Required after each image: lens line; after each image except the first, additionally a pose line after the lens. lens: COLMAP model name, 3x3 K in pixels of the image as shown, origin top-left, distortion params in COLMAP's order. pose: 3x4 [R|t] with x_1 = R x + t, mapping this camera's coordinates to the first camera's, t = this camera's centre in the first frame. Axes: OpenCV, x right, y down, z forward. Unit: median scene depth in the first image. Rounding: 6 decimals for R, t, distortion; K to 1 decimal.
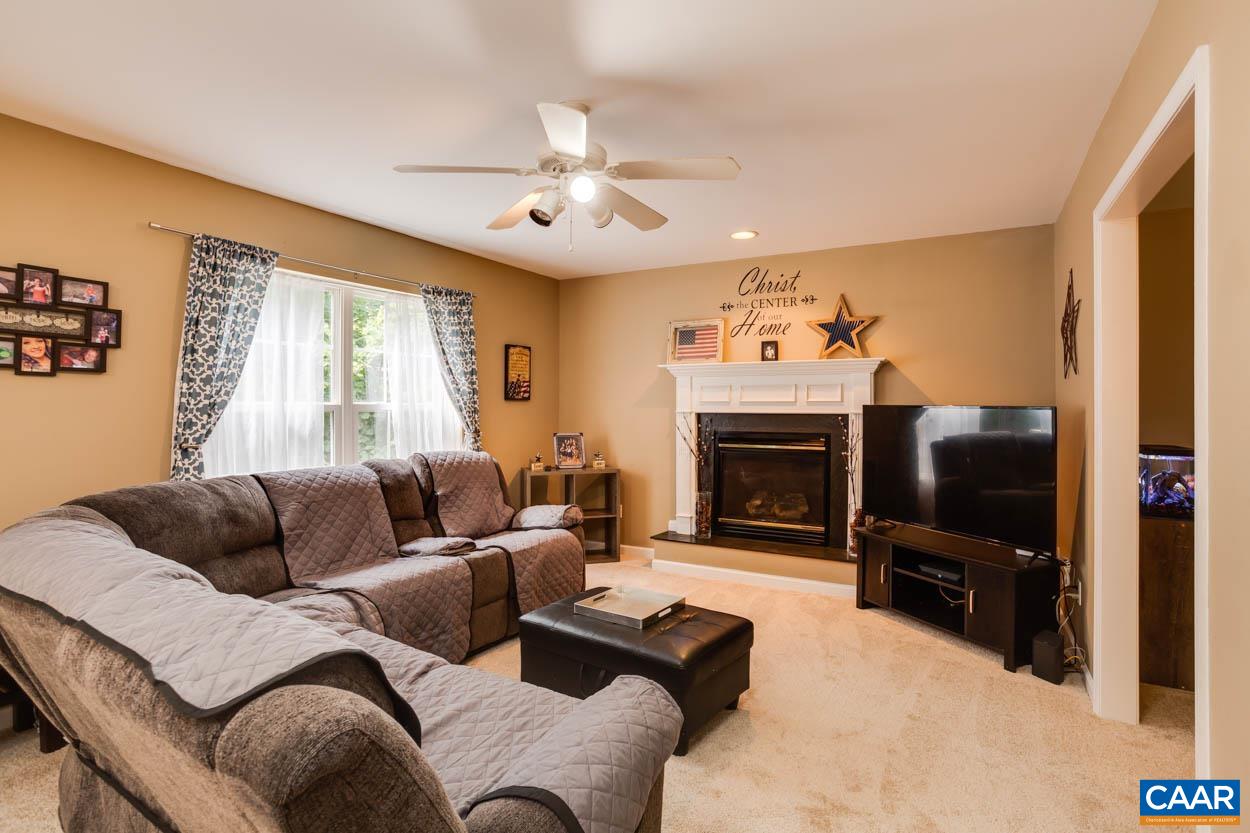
lens RADIAL K [[629.3, 0, 627.5], [0, 629.3, 402.6], [0, 0, 1]] dist [-0.003334, -0.000374]
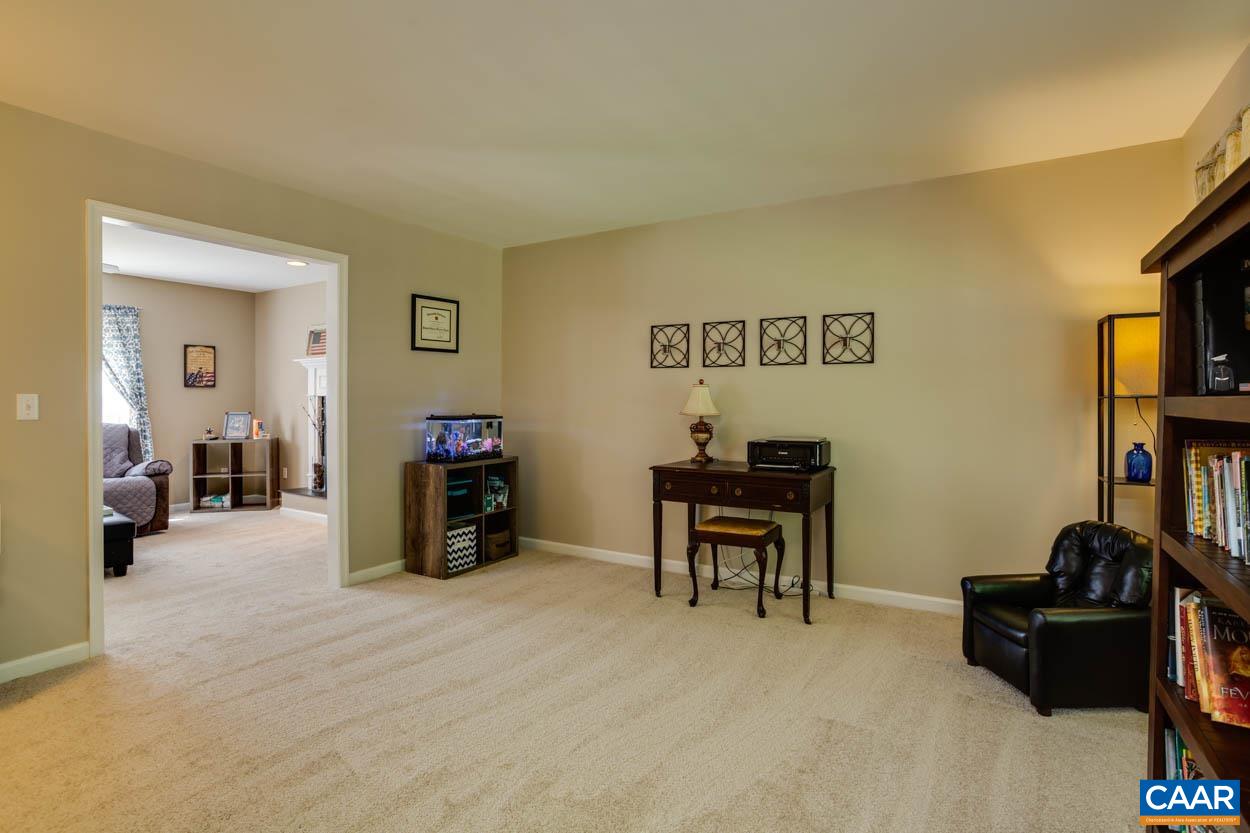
lens RADIAL K [[629.3, 0, 627.5], [0, 629.3, 402.6], [0, 0, 1]] dist [-0.003334, -0.000374]
pose [[0.998764, -0.002432, -0.049653, 0.791727], [0.002951, 0.999942, 0.010391, 0.017720], [0.049625, -0.010524, 0.998712, -0.266095]]
